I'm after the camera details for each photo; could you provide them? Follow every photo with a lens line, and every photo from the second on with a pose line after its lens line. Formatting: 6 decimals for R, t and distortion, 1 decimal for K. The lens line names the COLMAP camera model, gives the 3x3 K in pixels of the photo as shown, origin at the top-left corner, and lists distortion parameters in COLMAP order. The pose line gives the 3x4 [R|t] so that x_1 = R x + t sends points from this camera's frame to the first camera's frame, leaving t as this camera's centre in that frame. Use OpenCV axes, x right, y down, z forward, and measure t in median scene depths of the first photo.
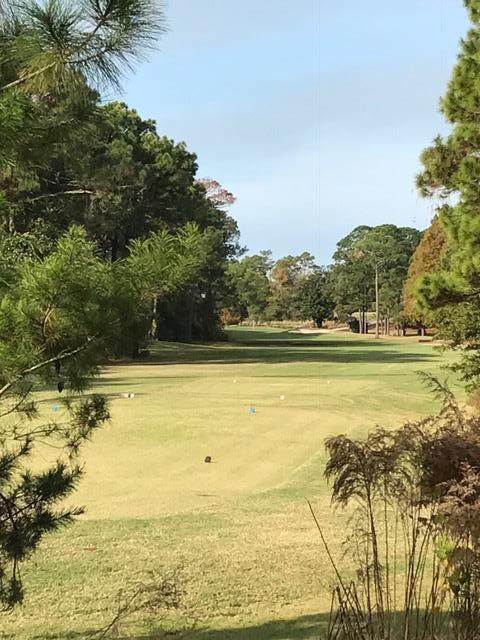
lens RADIAL K [[2085.3, 0, 239.8], [0, 2085.3, 326.2], [0, 0, 1]] dist [0.137768, 0.000000]
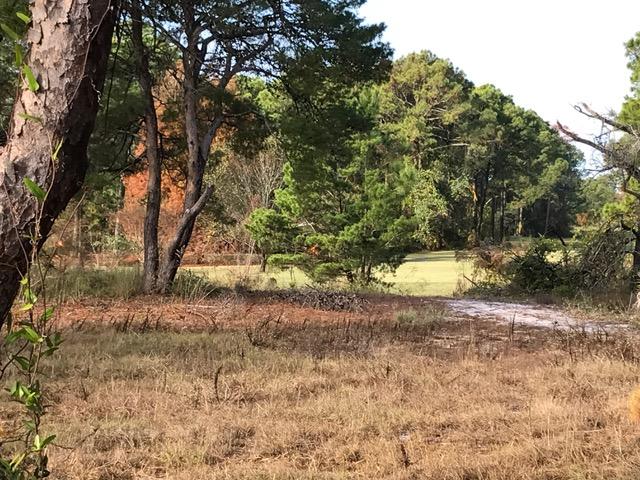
lens RADIAL K [[1671.1, 0, 320.3], [0, 1671.1, 240.1], [0, 0, 1]] dist [0.106474, 0.000000]
pose [[0.984833, 0.006953, -0.173366, 0.037222], [-0.005430, 0.999942, 0.009257, -0.000866], [0.173420, -0.008175, 0.984814, -0.272916]]
